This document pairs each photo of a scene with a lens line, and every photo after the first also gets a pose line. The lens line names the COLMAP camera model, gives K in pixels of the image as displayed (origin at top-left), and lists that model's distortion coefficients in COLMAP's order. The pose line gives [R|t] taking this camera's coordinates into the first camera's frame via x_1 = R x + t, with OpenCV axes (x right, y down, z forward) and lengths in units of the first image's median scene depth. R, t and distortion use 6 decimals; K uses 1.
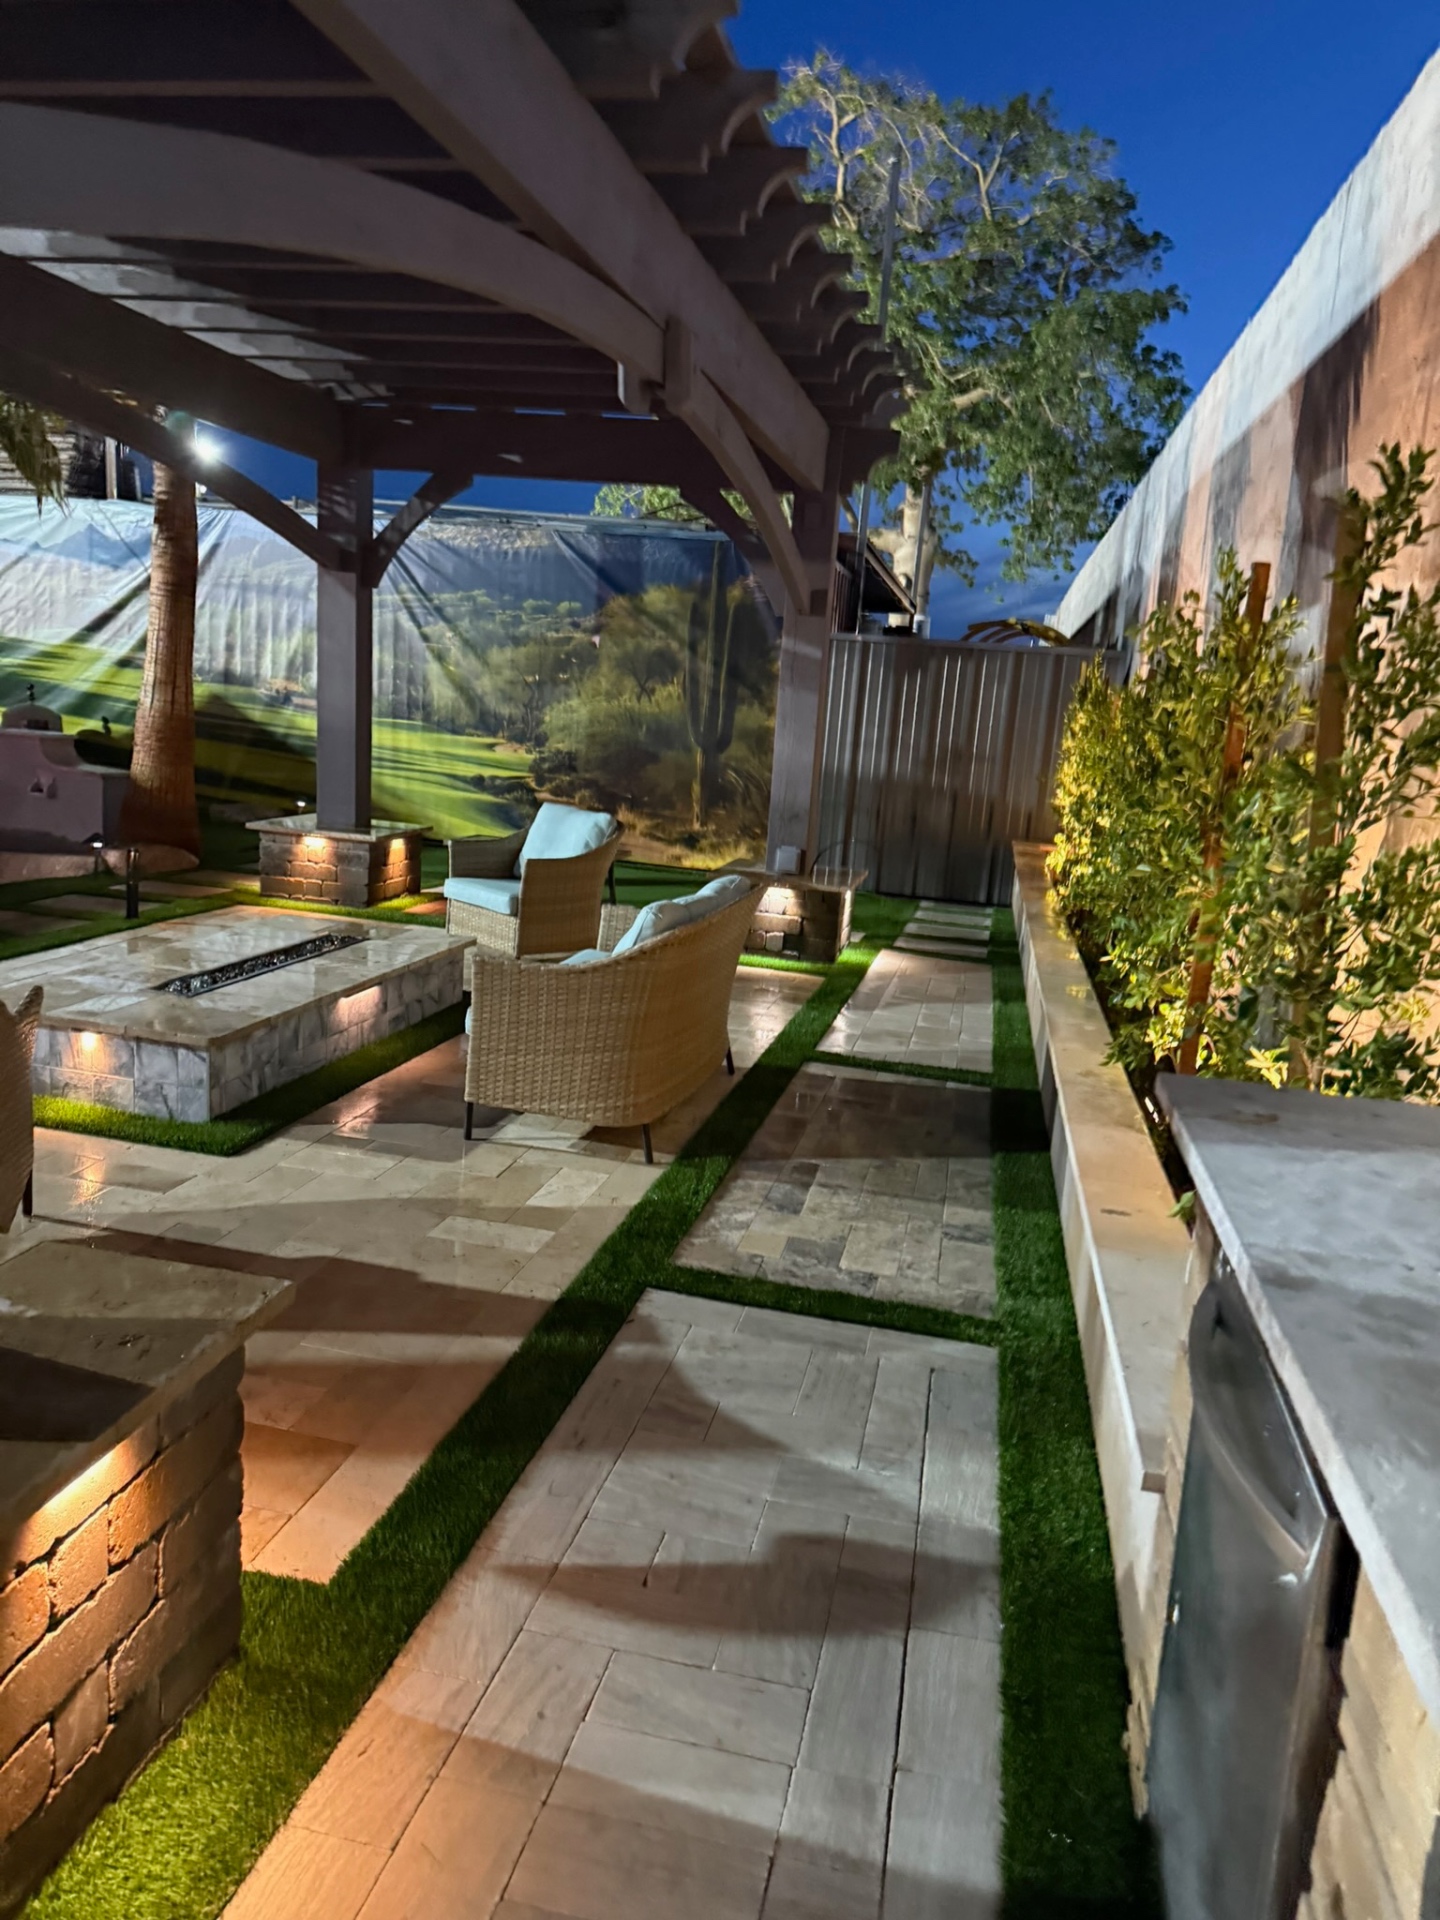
lens RADIAL K [[1372.3, 0, 729.4], [0, 1372.3, 956.8], [0, 0, 1]] dist [0.084657, -0.103446]
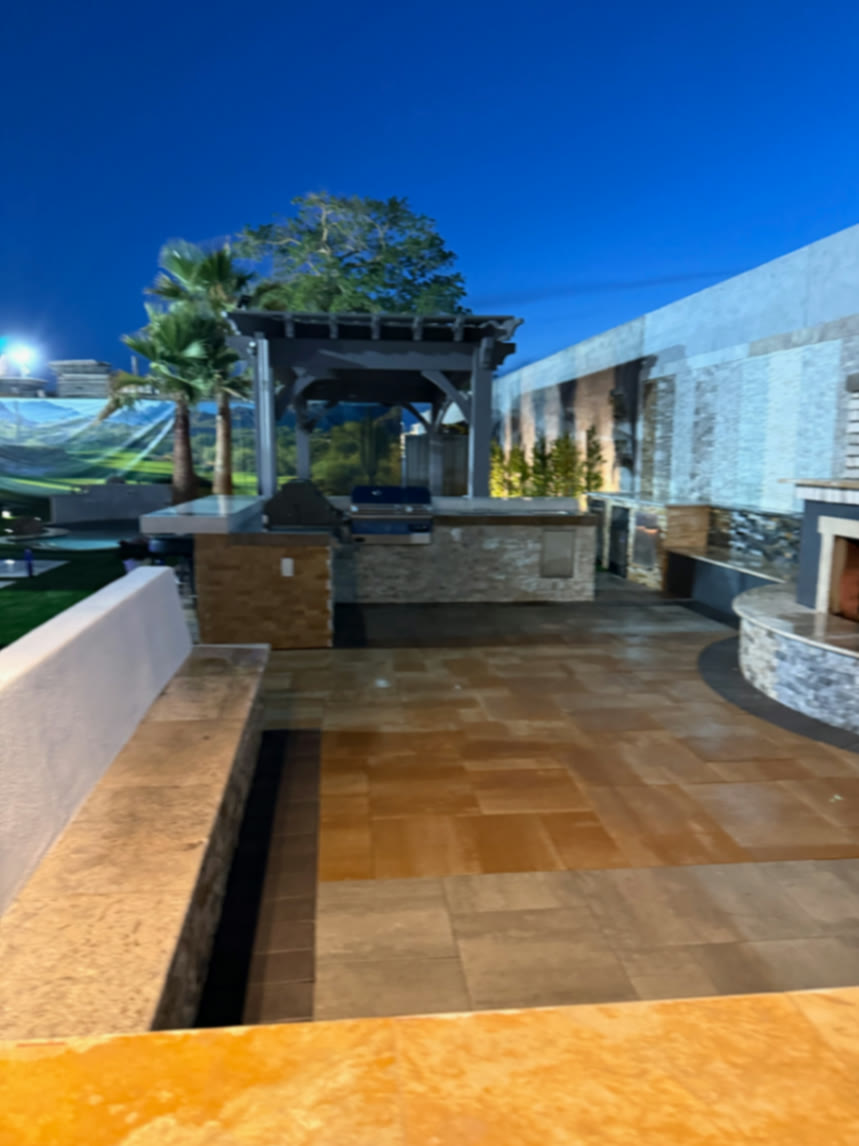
lens RADIAL K [[819.1, 0, 420.5], [0, 819.1, 589.7], [0, 0, 1]] dist [0.084657, -0.103446]
pose [[0.956118, -0.110482, 0.271351, -0.417738], [0.114301, 0.993445, 0.001741, 0.105281], [-0.269765, 0.029351, 0.962479, -0.731474]]
